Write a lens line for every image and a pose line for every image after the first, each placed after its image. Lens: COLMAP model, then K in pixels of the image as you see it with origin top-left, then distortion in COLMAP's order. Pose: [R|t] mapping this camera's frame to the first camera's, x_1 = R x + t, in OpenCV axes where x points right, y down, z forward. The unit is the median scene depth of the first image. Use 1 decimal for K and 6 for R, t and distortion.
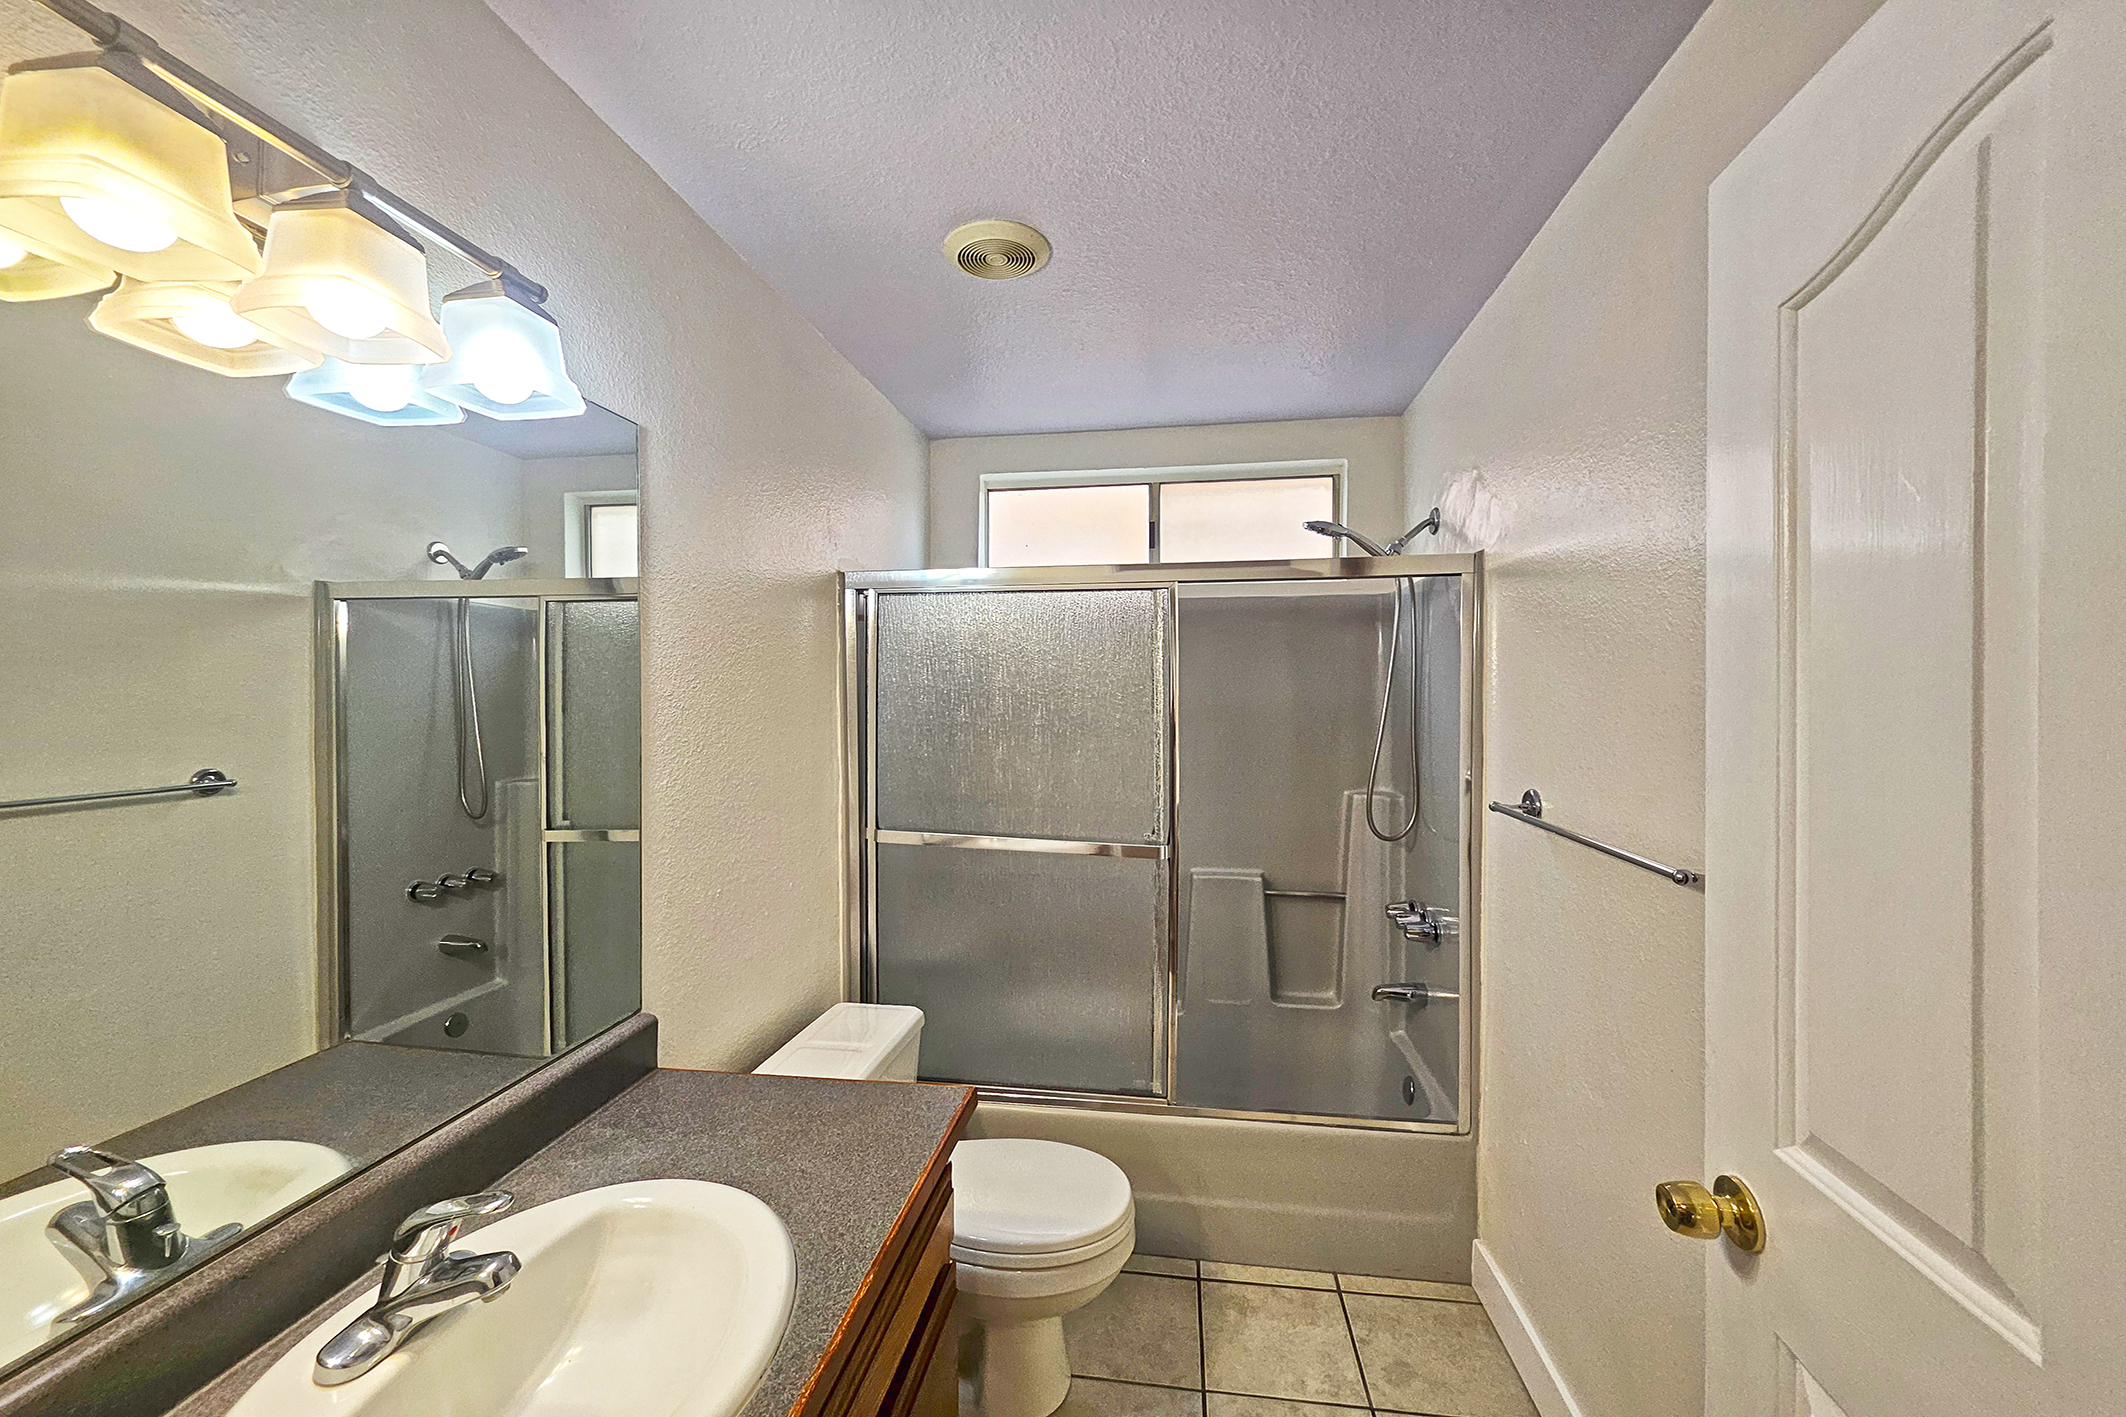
lens RADIAL K [[833.7, 0, 1048.4], [0, 833.7, 714.1], [0, 0, 1]] dist [0.001206, 0.002181]
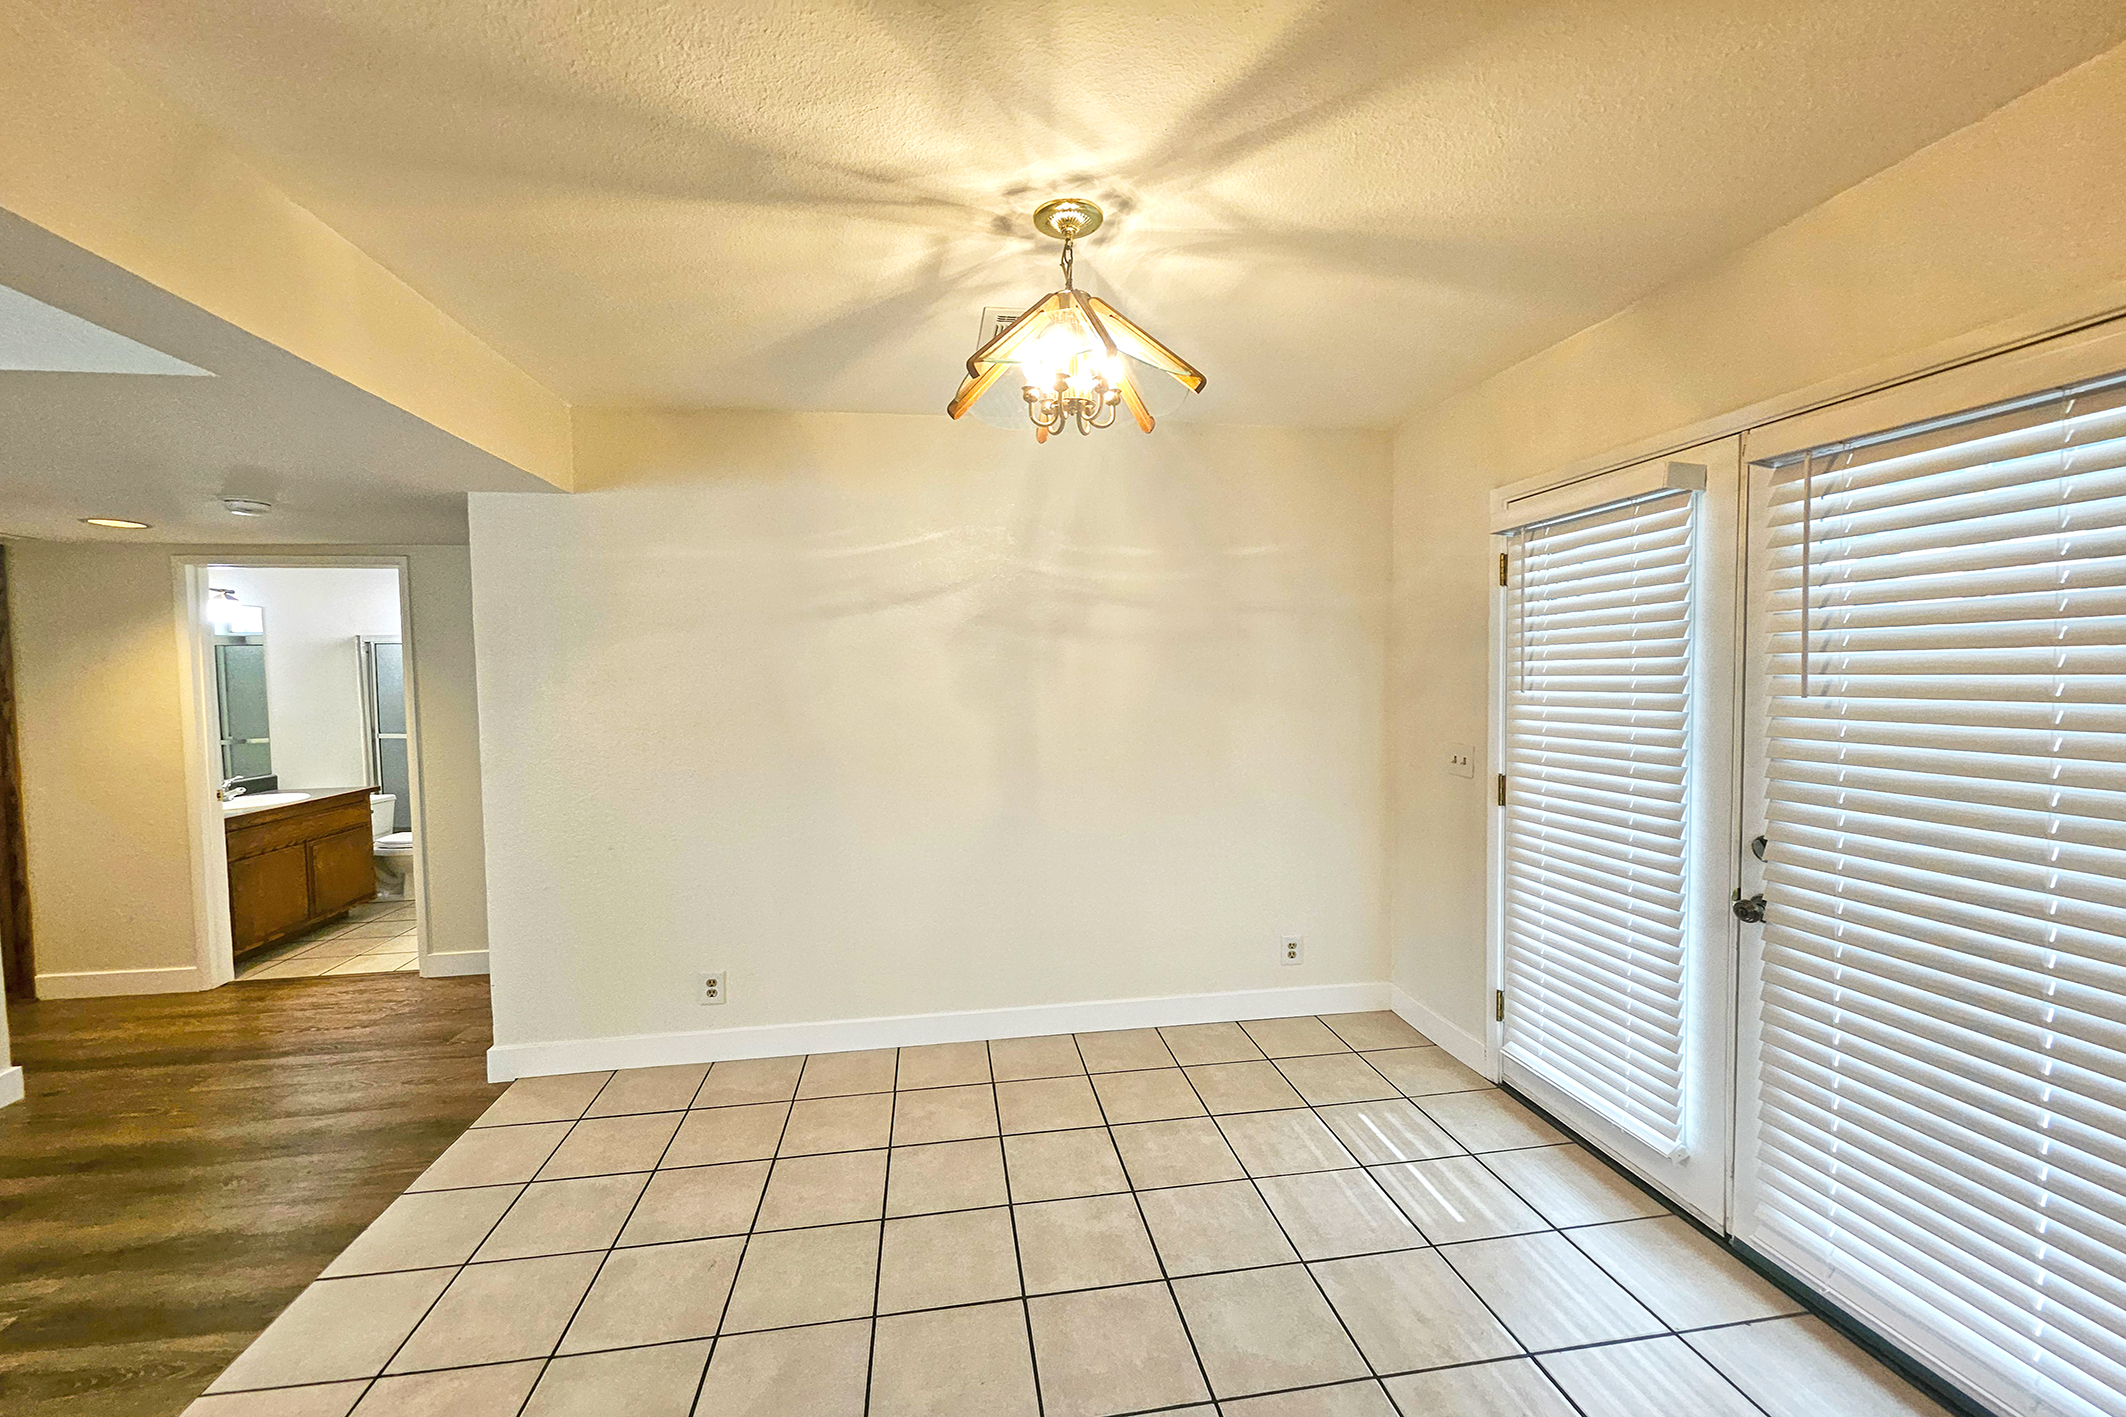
lens RADIAL K [[833.7, 0, 1048.4], [0, 833.7, 714.1], [0, 0, 1]] dist [0.001206, 0.002181]
pose [[0.955083, -0.024468, 0.295327, 1.037739], [0.014936, 0.999293, 0.034491, 0.017859], [-0.295963, -0.028531, 0.954773, -2.148464]]
